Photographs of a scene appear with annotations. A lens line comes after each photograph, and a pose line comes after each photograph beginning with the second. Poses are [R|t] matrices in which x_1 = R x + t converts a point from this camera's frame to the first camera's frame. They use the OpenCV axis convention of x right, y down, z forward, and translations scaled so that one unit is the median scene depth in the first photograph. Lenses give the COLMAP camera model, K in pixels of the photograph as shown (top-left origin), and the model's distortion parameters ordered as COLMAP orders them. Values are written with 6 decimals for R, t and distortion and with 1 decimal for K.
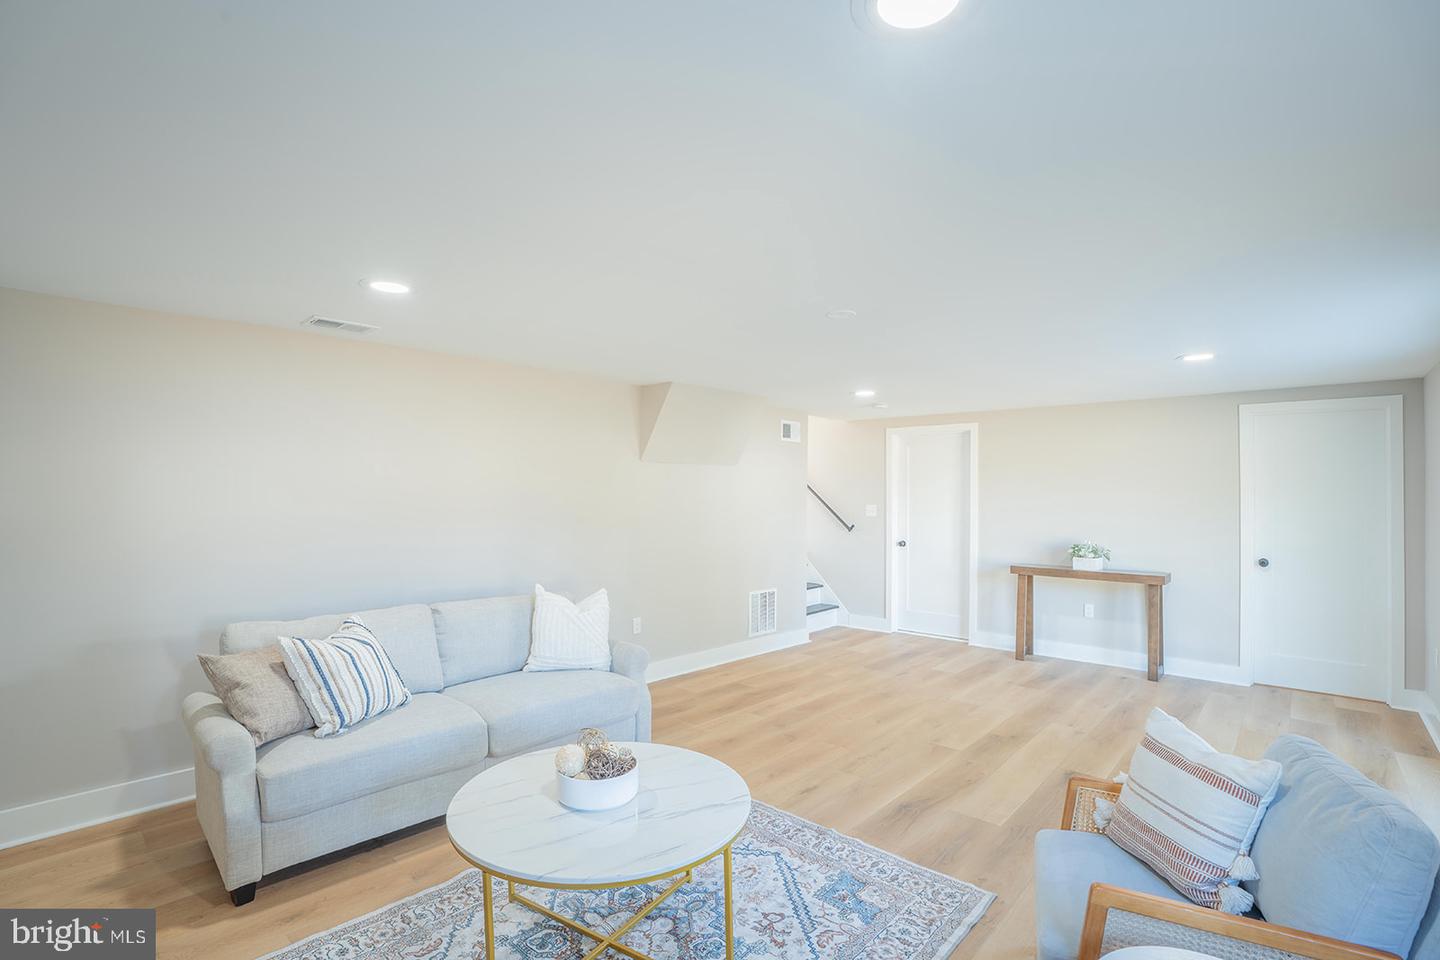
lens RADIAL K [[660.9, 0, 715.8], [0, 660.9, 485.0], [0, 0, 1]] dist [-0.074846, 0.019870]
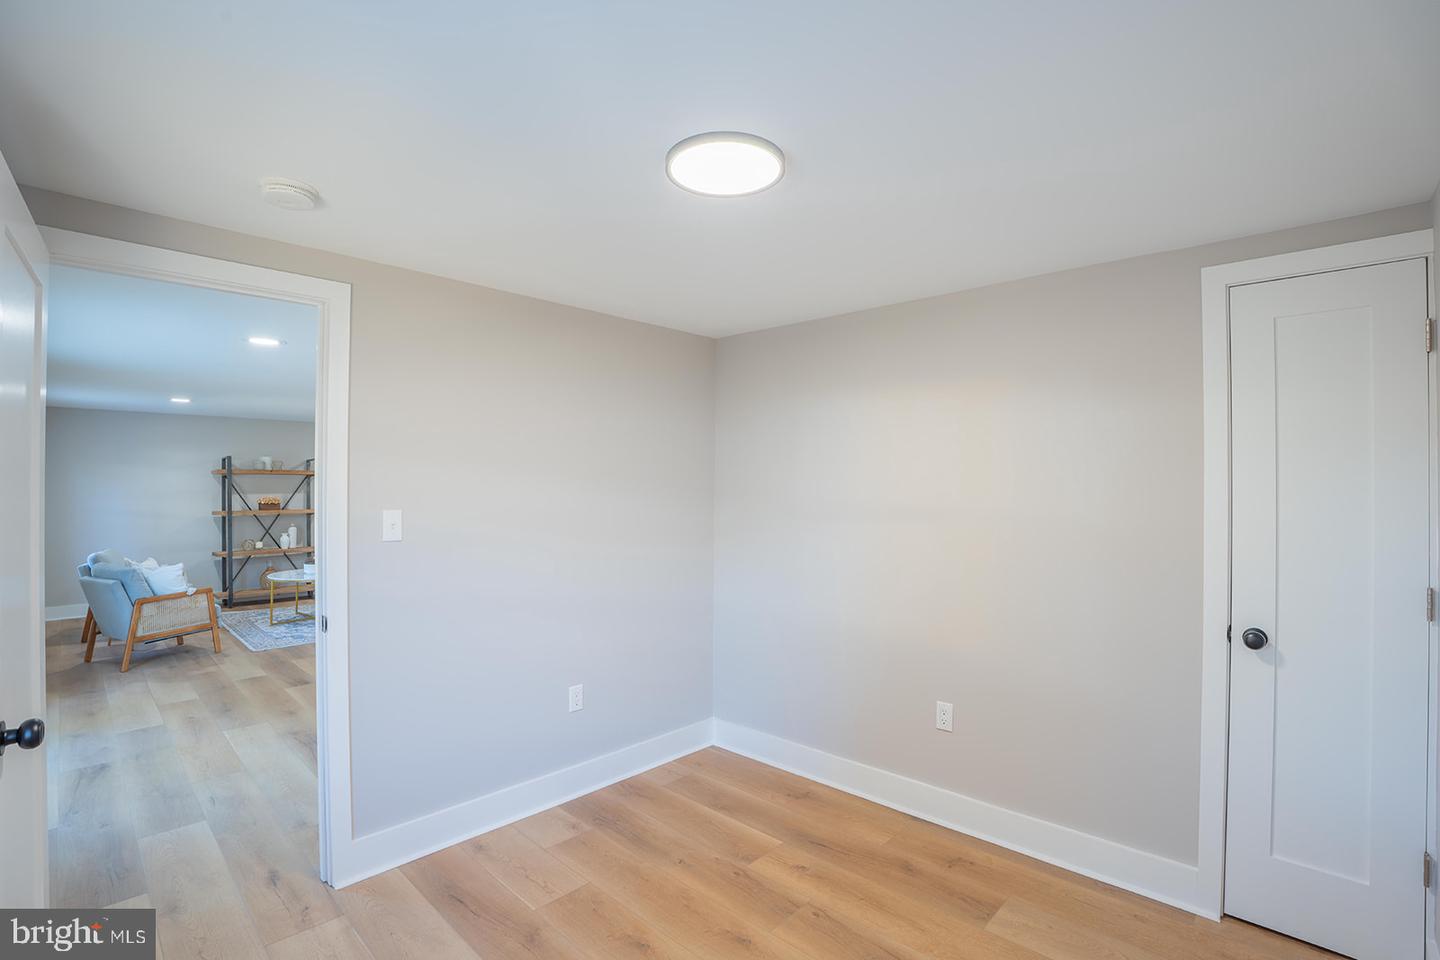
lens RADIAL K [[660.9, 0, 715.8], [0, 660.9, 485.0], [0, 0, 1]] dist [-0.074846, 0.019870]
pose [[-0.002391, -0.012423, -0.999920, 1.162637], [0.014971, 0.999810, -0.012457, 0.027863], [0.999885, -0.014999, -0.002204, 1.134809]]
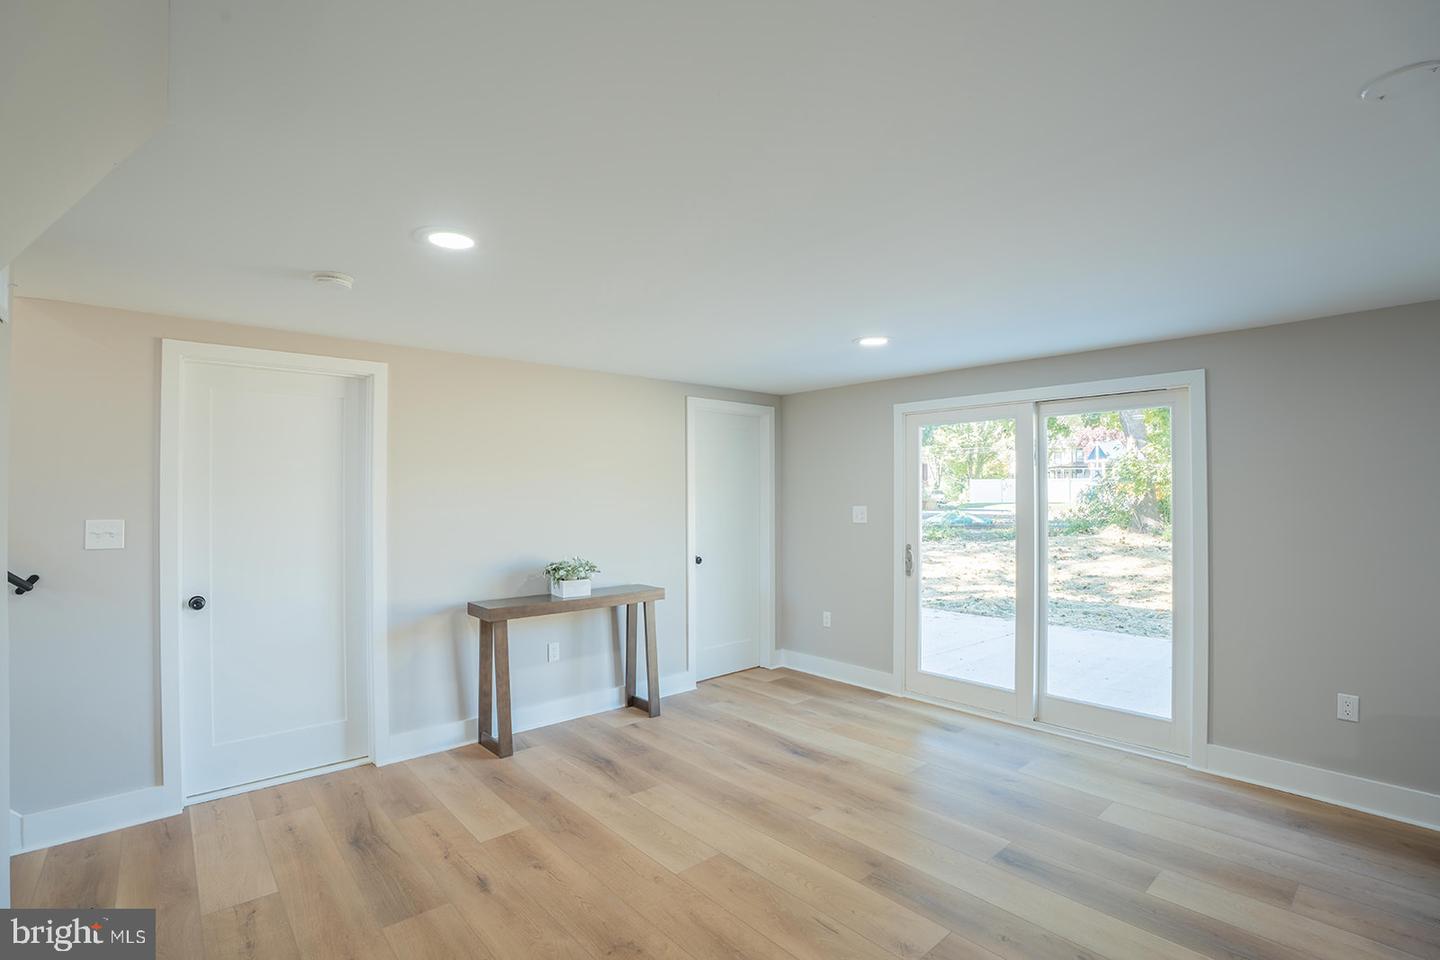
lens RADIAL K [[660.9, 0, 715.8], [0, 660.9, 485.0], [0, 0, 1]] dist [-0.074846, 0.019870]
pose [[0.091789, 0.003972, 0.995771, -0.139798], [-0.012314, 0.999920, -0.002854, 0.007424], [-0.995702, -0.012000, 0.091831, 0.760845]]
